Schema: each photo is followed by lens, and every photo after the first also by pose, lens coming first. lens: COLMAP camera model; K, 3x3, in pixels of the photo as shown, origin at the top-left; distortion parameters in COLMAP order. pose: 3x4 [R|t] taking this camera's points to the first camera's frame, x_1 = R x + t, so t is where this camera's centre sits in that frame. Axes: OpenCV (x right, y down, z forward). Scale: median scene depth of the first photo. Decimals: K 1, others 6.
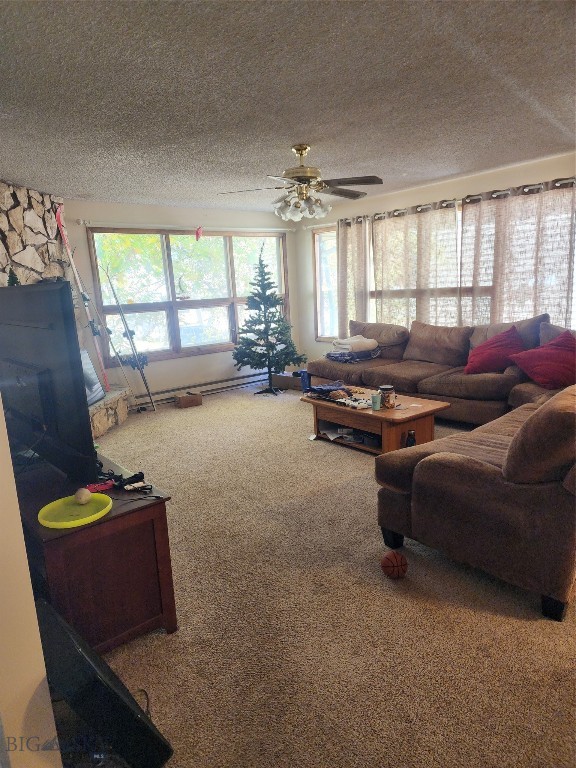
lens RADIAL K [[505.9, 0, 288.1], [0, 505.9, 385.6], [0, 0, 1]] dist [0.058601, -0.043556]
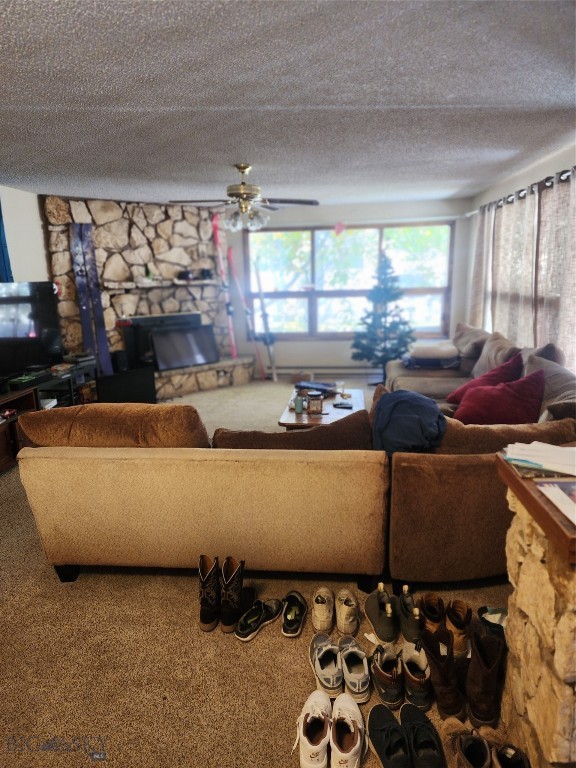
lens RADIAL K [[505.9, 0, 289.6], [0, 505.9, 384.5], [0, 0, 1]] dist [0.058601, -0.043556]
pose [[0.728005, 0.179354, -0.661695, 0.569379], [-0.149864, 0.983463, 0.101687, -0.073540], [0.668991, 0.025136, 0.742845, 0.146880]]
